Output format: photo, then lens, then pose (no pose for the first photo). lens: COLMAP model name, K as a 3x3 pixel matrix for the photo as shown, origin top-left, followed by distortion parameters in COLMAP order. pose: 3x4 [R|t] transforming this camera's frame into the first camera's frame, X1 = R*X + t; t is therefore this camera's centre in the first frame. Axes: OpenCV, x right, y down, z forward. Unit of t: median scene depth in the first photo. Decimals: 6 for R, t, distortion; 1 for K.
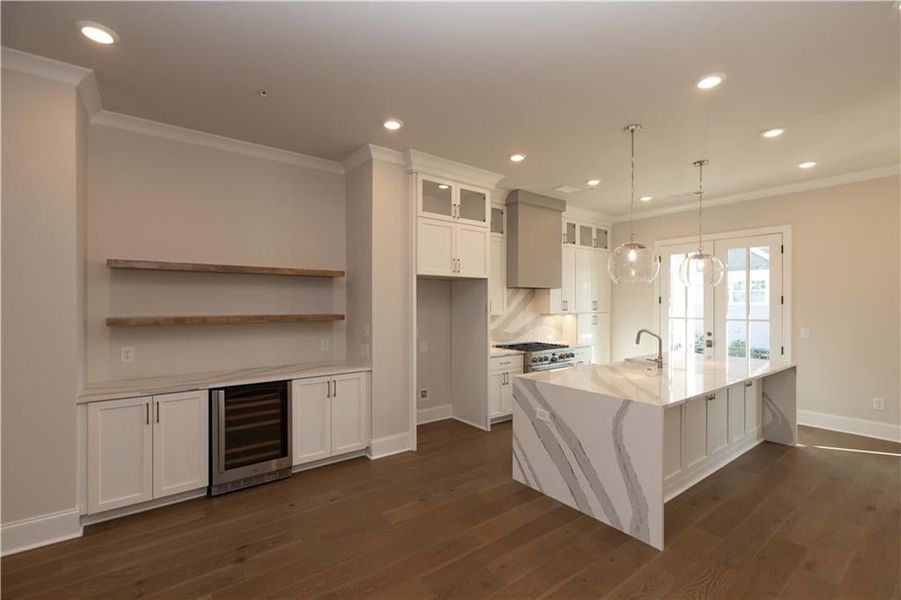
lens RADIAL K [[391.1, 0, 451.2], [0, 391.1, 310.8], [0, 0, 1]] dist [-0.000655, -0.000116]
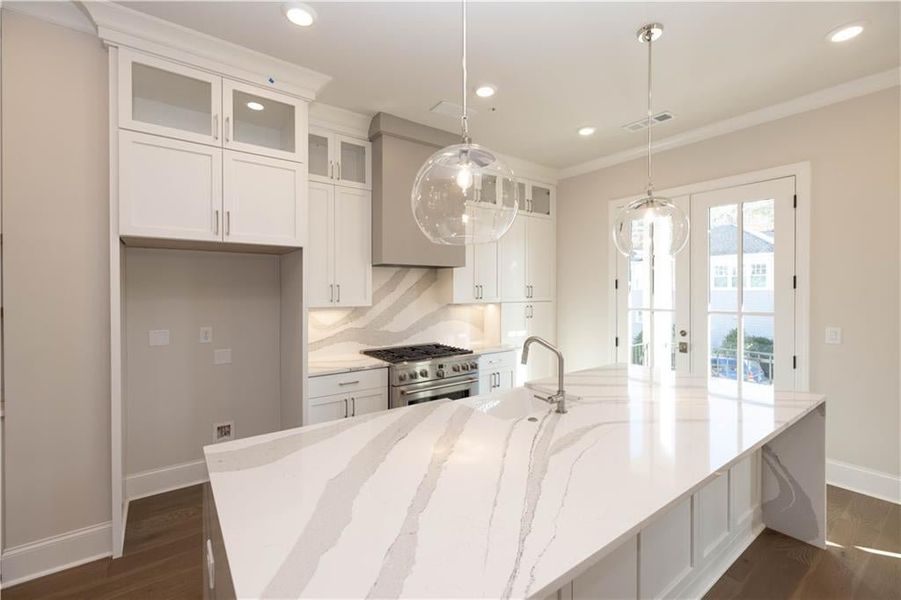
lens RADIAL K [[380.0, 0, 450.5], [0, 380.0, 300.0], [0, 0, 1]] dist [0.000211, 0.000085]
pose [[0.999866, -0.002175, -0.016215, 0.286603], [0.002287, 0.999974, 0.006904, -0.004009], [0.016199, -0.006941, 0.999845, 0.359300]]
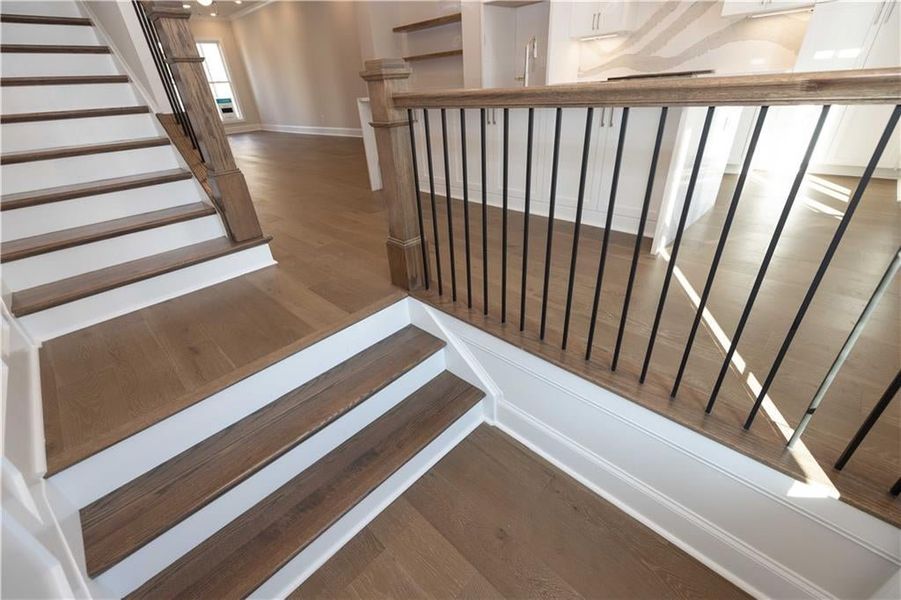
lens RADIAL K [[380.9, 0, 454.9], [0, 380.9, 302.5], [0, 0, 1]] dist [0.002731, 0.000294]
pose [[0.152309, 0.484315, -0.861534, 1.033474], [0.044574, 0.867451, 0.495522, 0.091775], [0.987327, -0.113874, 0.110532, 0.511283]]
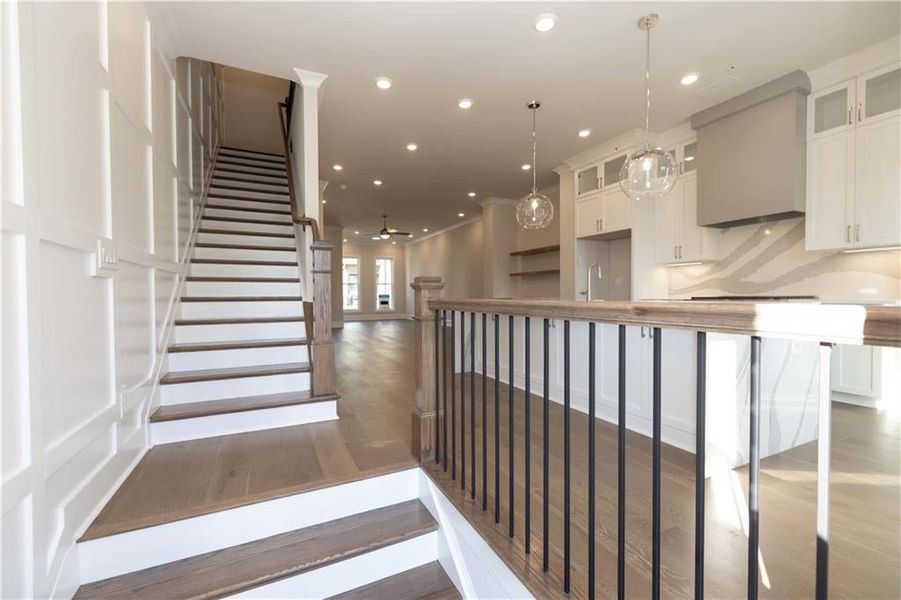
lens RADIAL K [[380.0, 0, 450.5], [0, 380.0, 300.0], [0, 0, 1]] dist [0.000211, 0.000085]
pose [[-0.189376, 0.014957, -0.981791, 1.076438], [-0.007183, 0.999836, 0.016617, 0.090521], [0.981878, 0.010199, -0.189237, 0.608731]]
